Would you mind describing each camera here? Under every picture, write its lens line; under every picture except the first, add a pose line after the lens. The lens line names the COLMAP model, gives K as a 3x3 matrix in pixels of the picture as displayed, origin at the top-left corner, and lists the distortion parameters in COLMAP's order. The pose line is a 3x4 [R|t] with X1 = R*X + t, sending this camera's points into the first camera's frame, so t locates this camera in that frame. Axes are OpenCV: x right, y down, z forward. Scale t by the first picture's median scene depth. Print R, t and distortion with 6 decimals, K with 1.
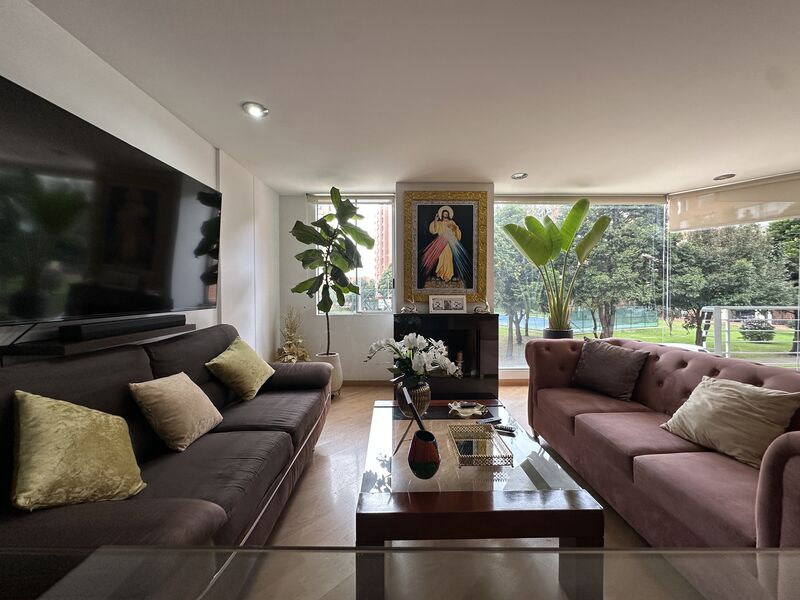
lens RADIAL K [[320.9, 0, 397.3], [0, 320.9, 297.4], [0, 0, 1]] dist [-0.006832, 0.000732]
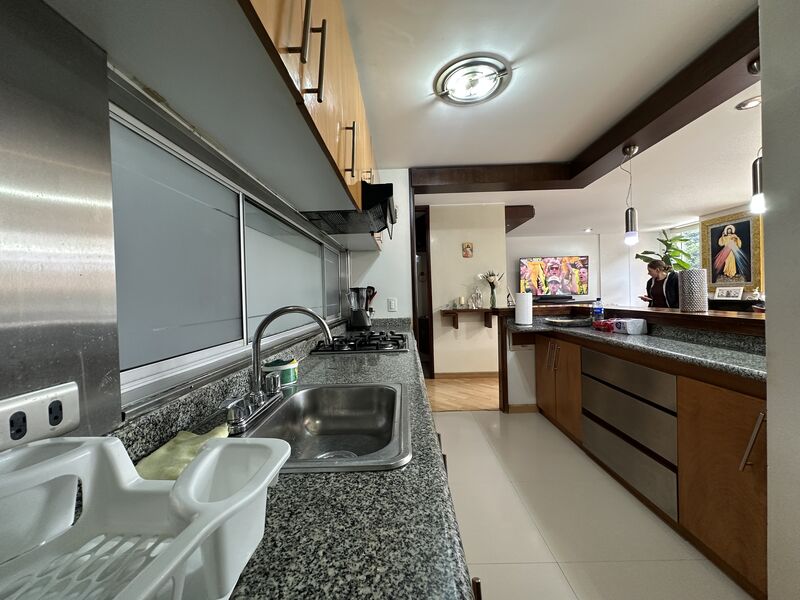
lens RADIAL K [[320.9, 0, 399.7], [0, 320.9, 299.5], [0, 0, 1]] dist [-0.006832, 0.000732]
pose [[-0.017020, 0.018468, -0.999685, 1.611954], [0.020875, 0.999618, 0.018111, -0.008179], [0.999637, -0.020560, -0.017399, -0.462400]]
